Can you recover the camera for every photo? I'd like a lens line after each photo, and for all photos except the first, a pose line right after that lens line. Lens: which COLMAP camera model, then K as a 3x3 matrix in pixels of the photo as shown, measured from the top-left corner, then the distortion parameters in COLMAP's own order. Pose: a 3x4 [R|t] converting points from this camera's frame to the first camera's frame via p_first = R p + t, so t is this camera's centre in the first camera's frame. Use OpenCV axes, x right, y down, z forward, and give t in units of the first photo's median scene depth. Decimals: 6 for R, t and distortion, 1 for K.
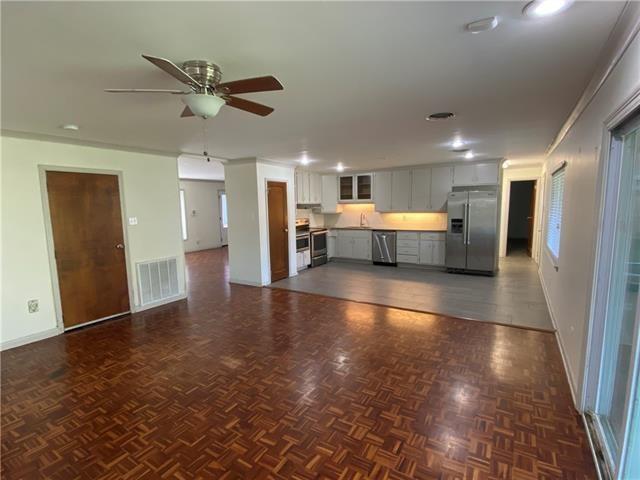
lens RADIAL K [[304.8, 0, 320.0], [0, 304.8, 240.0], [0, 0, 1]] dist [0.001990, 0.000066]
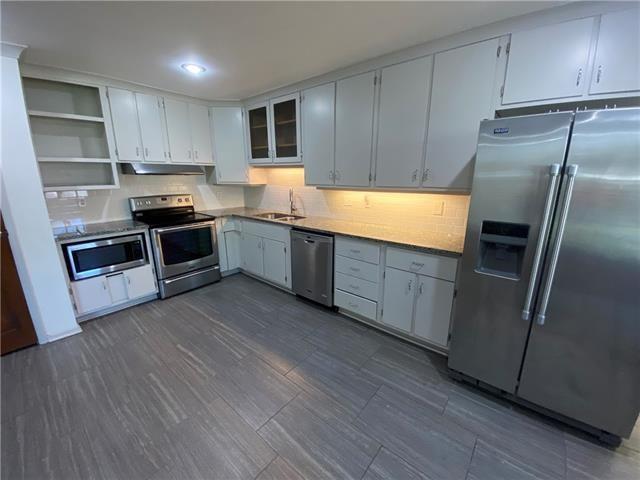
lens RADIAL K [[263.1, 0, 320.0], [0, 263.1, 240.0], [0, 0, 1]] dist [0.000499, -0.011767]
pose [[0.991671, 0.054523, -0.116691, 0.264711], [-0.039438, 0.991005, 0.127884, -0.065650], [0.122614, -0.122216, 0.984900, 0.631748]]
